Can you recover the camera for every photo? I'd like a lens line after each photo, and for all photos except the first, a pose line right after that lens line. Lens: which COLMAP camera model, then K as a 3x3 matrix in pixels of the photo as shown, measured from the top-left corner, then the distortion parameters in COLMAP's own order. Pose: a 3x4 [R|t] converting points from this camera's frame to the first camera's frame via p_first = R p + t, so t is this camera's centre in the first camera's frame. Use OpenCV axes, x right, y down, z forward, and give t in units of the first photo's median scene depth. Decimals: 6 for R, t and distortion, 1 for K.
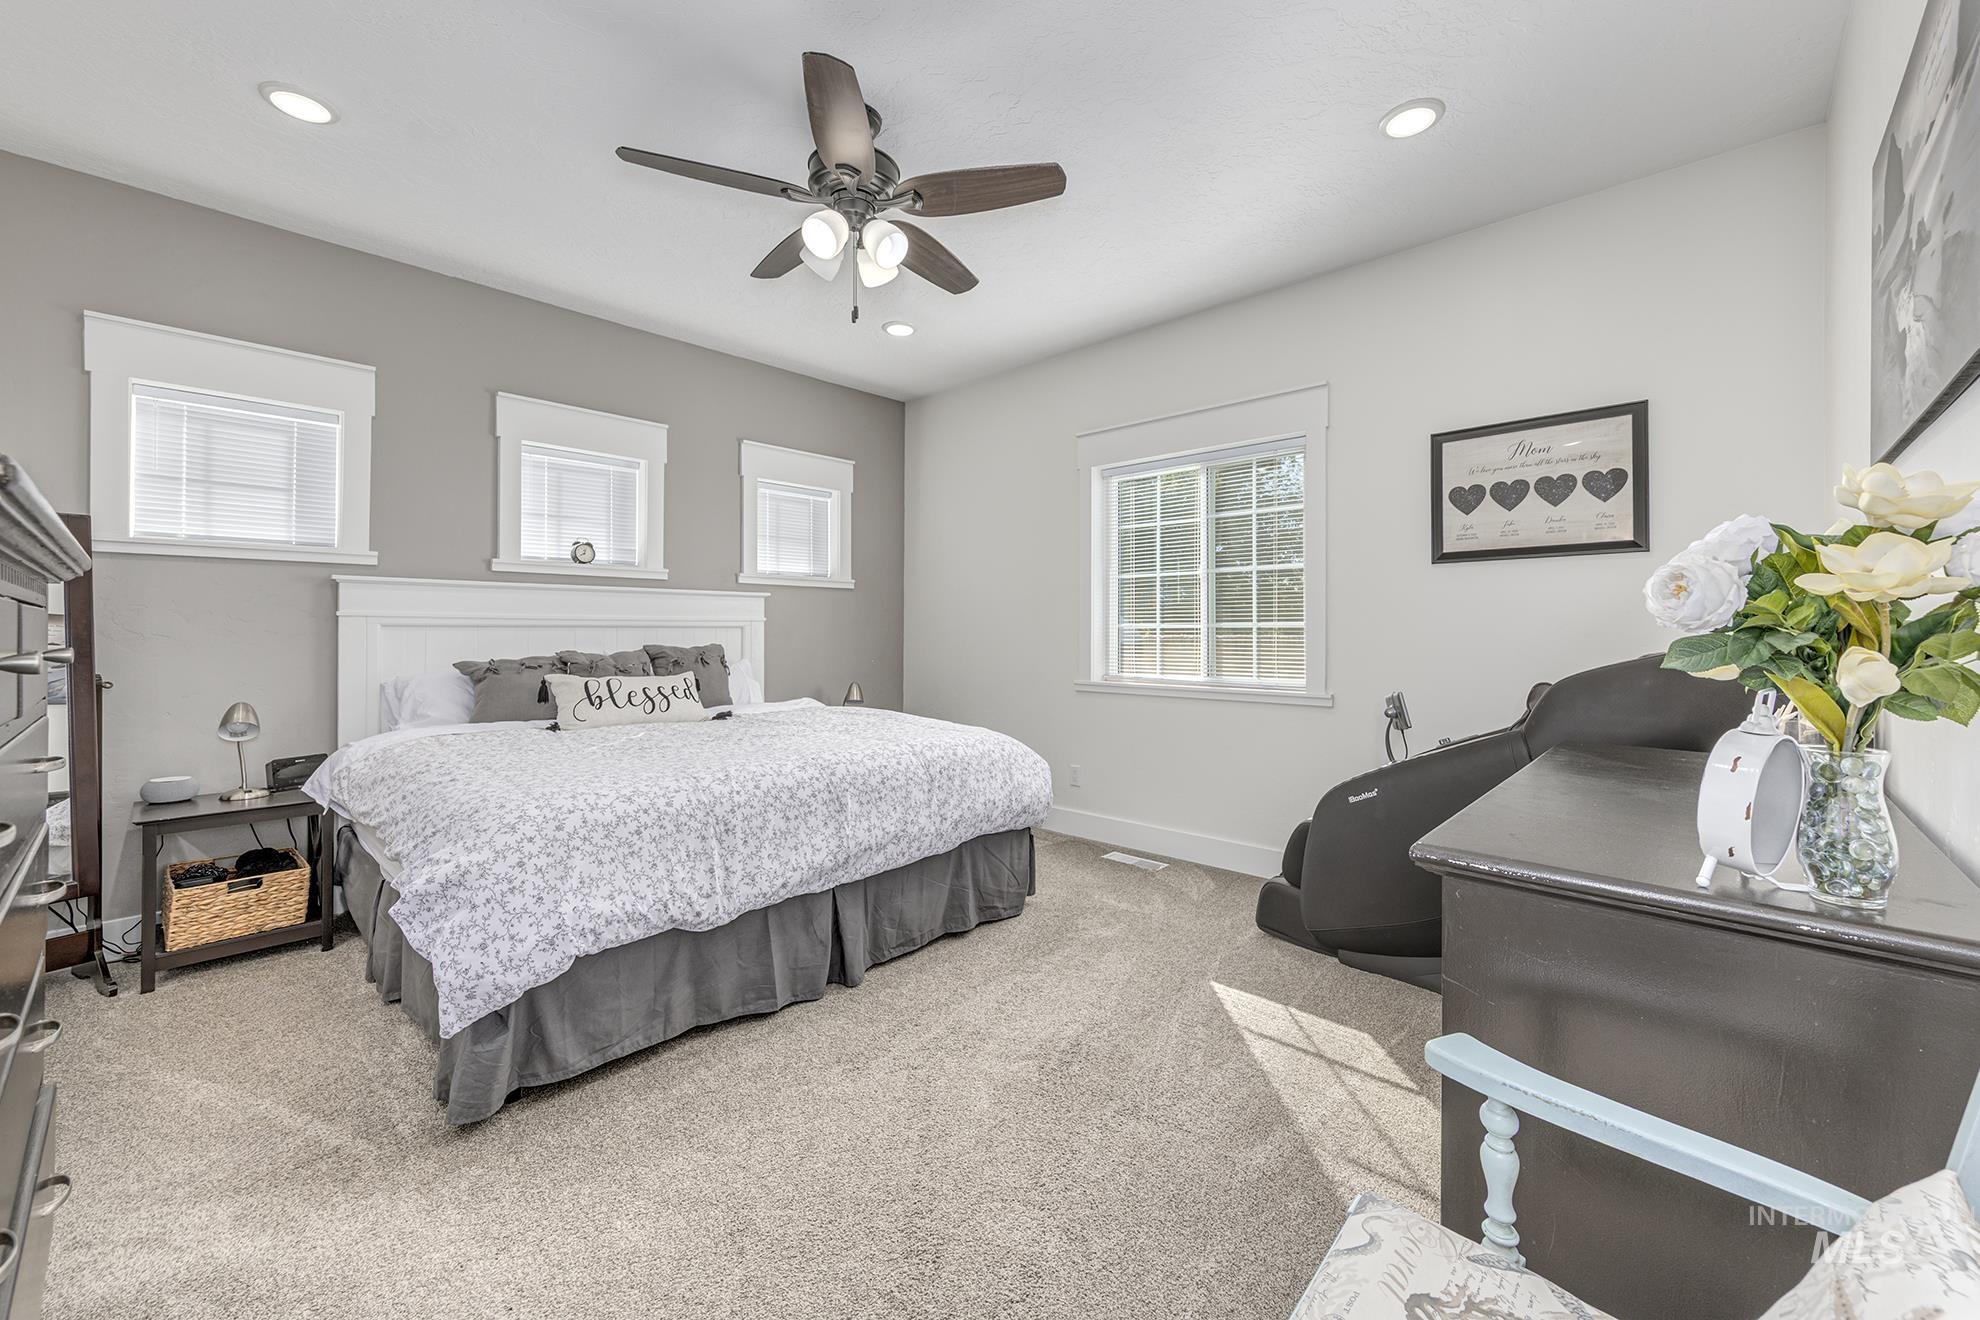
lens RADIAL K [[781.4, 0, 1034.3], [0, 781.4, 640.5], [0, 0, 1]] dist [0.016331, -0.000184]
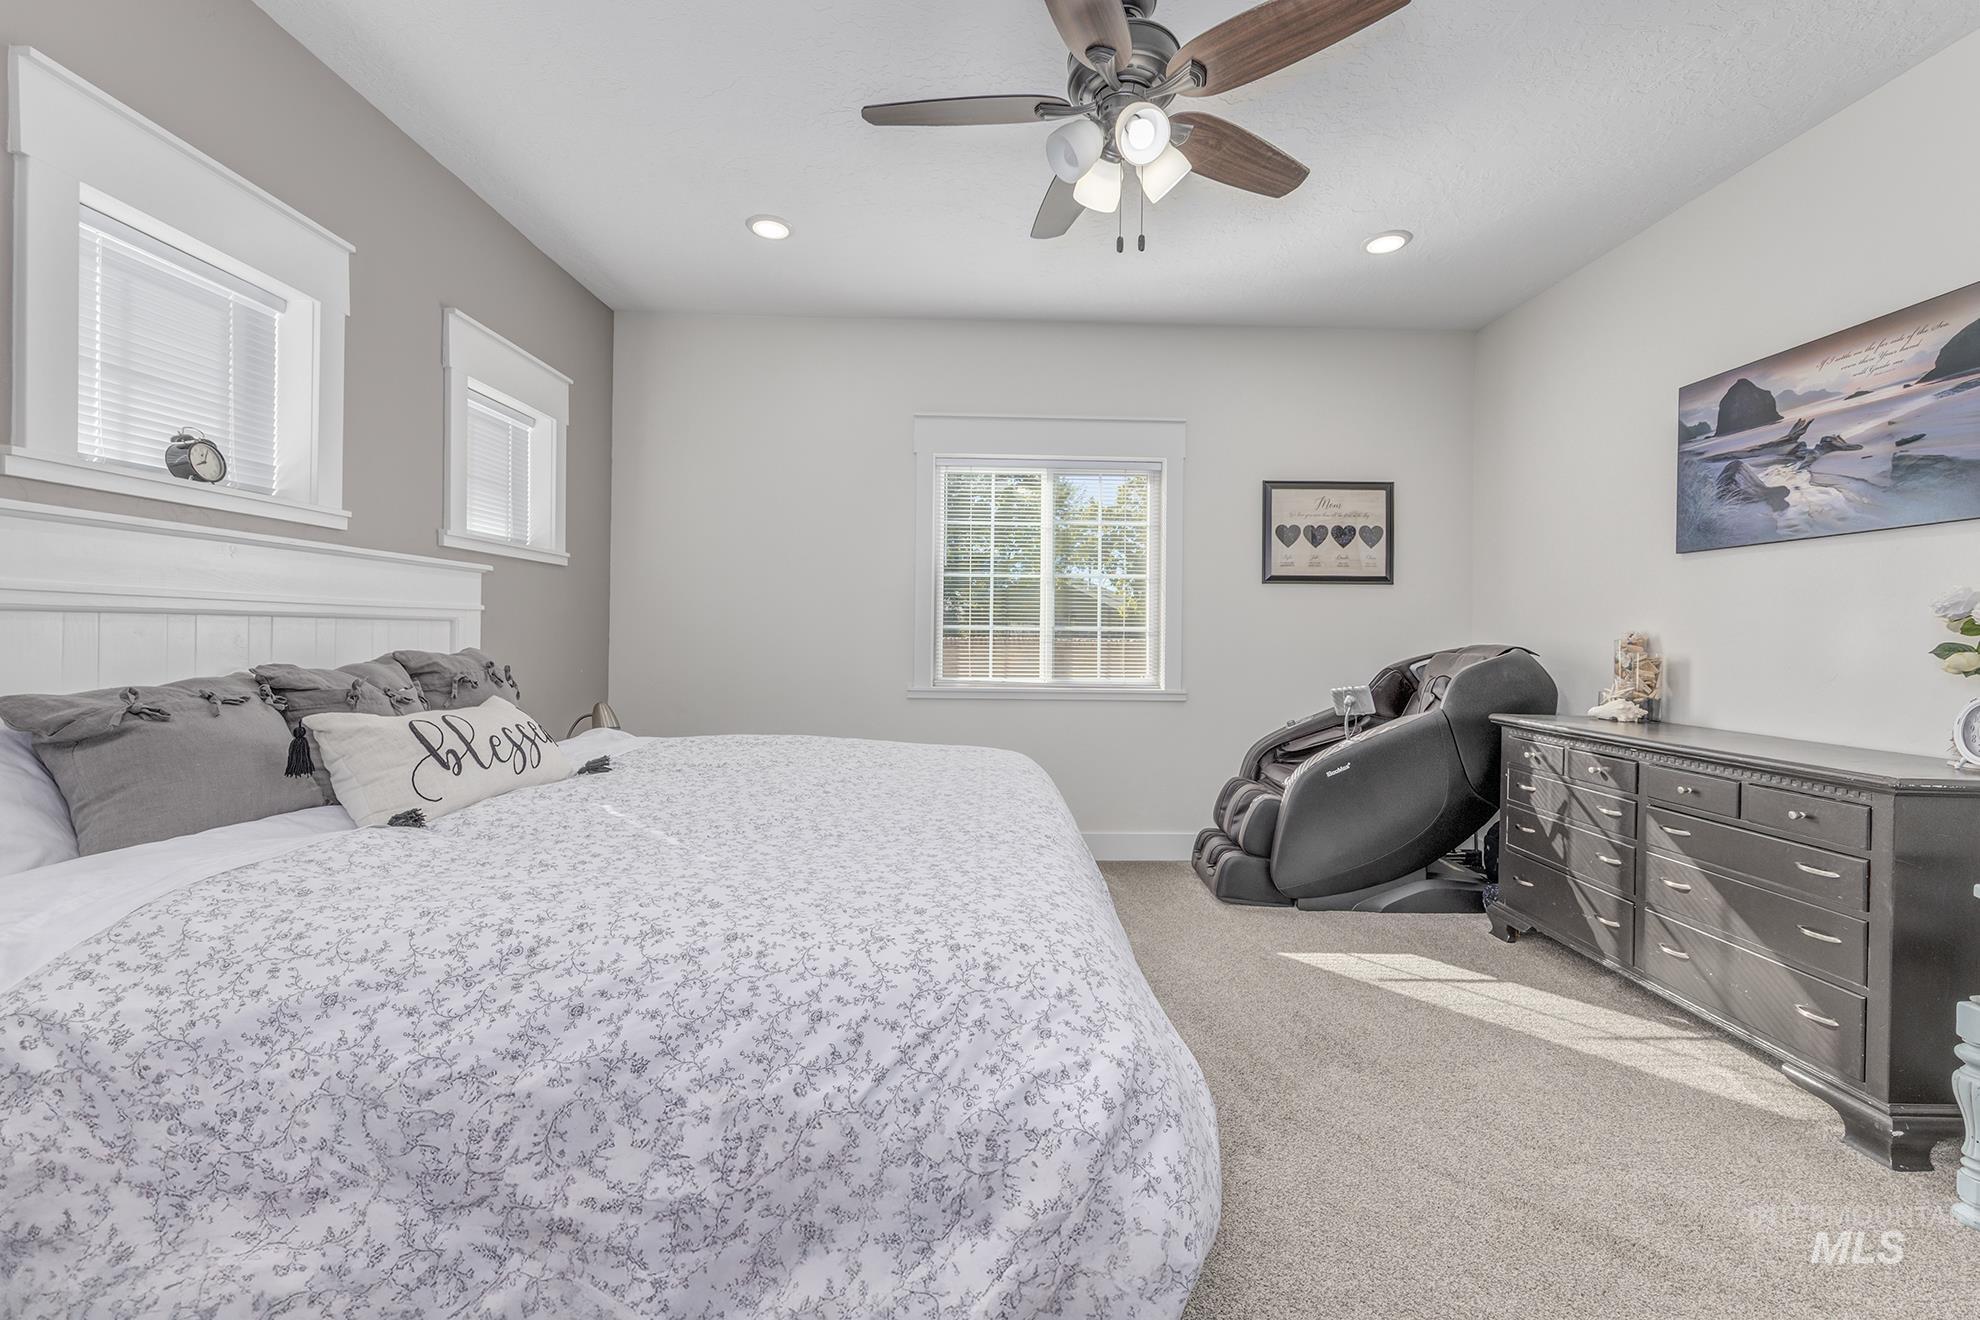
lens RADIAL K [[781.4, 0, 993.4], [0, 781.4, 644.1], [0, 0, 1]] dist [0.016331, -0.000184]
pose [[0.730611, 0.000223, 0.682794, -0.666062], [-0.005211, 0.999973, 0.005250, -0.004780], [-0.682774, -0.007394, 0.730592, 0.375925]]
